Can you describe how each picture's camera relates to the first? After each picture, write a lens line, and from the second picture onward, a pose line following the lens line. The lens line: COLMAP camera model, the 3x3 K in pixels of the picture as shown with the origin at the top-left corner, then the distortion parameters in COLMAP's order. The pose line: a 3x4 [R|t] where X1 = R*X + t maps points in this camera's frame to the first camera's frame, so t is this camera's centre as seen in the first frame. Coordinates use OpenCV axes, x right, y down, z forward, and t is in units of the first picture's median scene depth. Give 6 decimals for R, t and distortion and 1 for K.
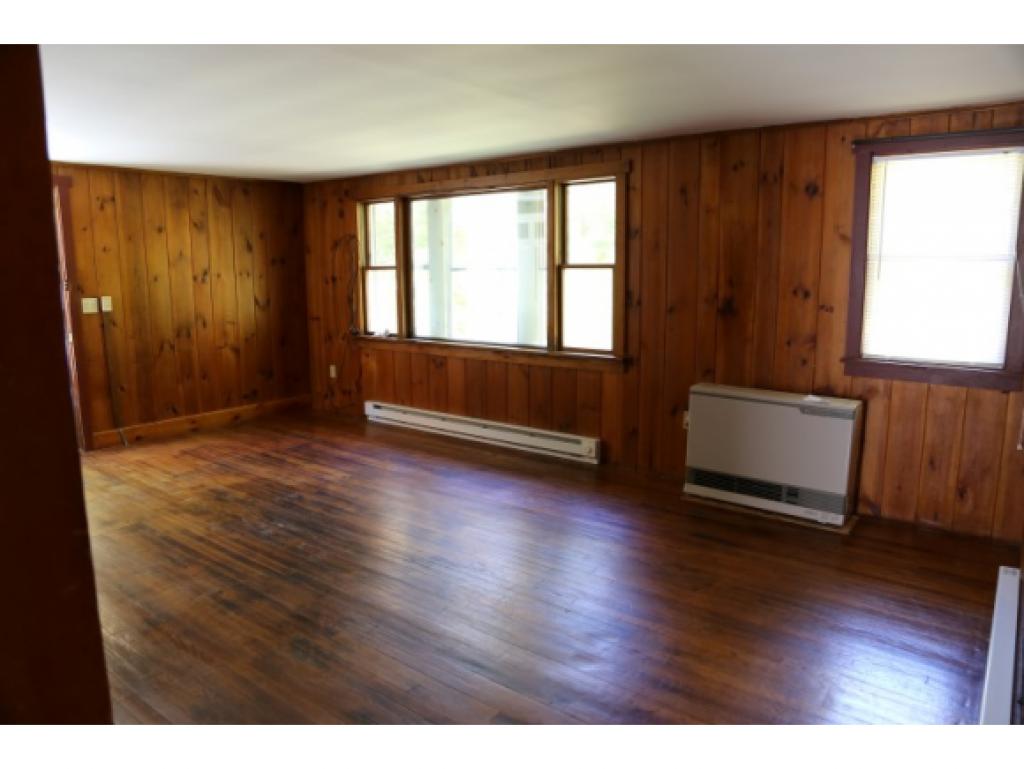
lens RADIAL K [[698.1, 0, 515.1], [0, 698.1, 382.5], [0, 0, 1]] dist [-0.116666, 0.066479]
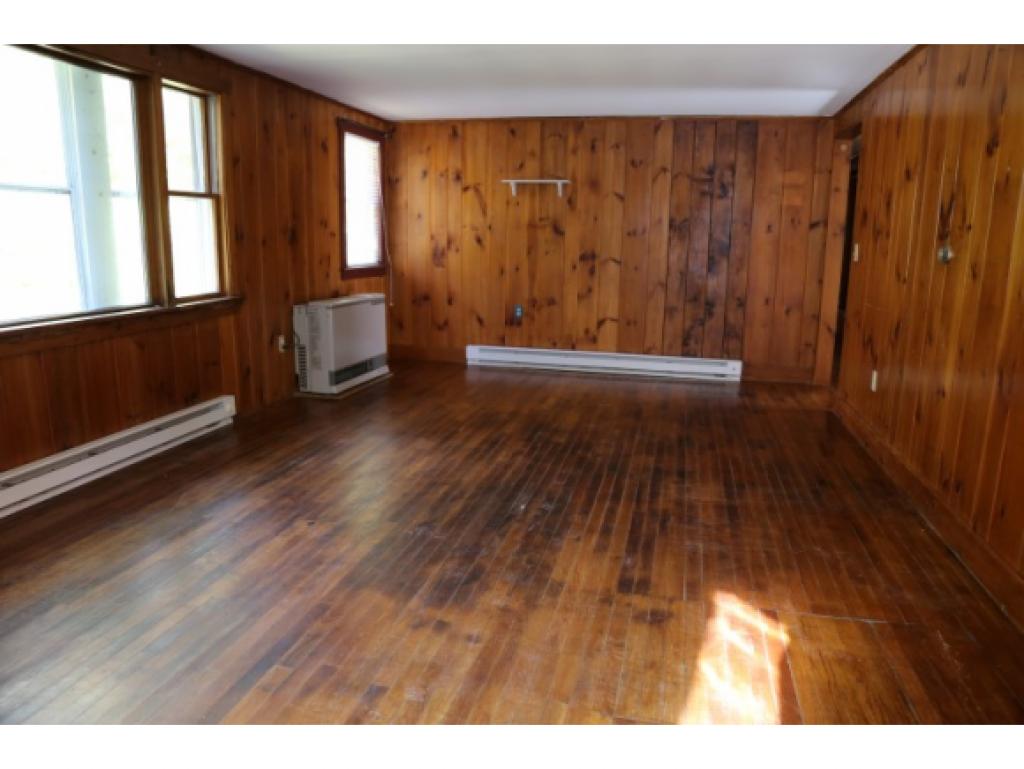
lens RADIAL K [[691.4, 0, 512.0], [0, 691.4, 384.5], [0, 0, 1]] dist [-0.112626, 0.062201]
pose [[-0.398231, -0.195586, 0.896191, -0.946379], [0.143555, 0.951676, 0.271485, -0.134987], [-0.905982, 0.236766, -0.350910, 1.159572]]
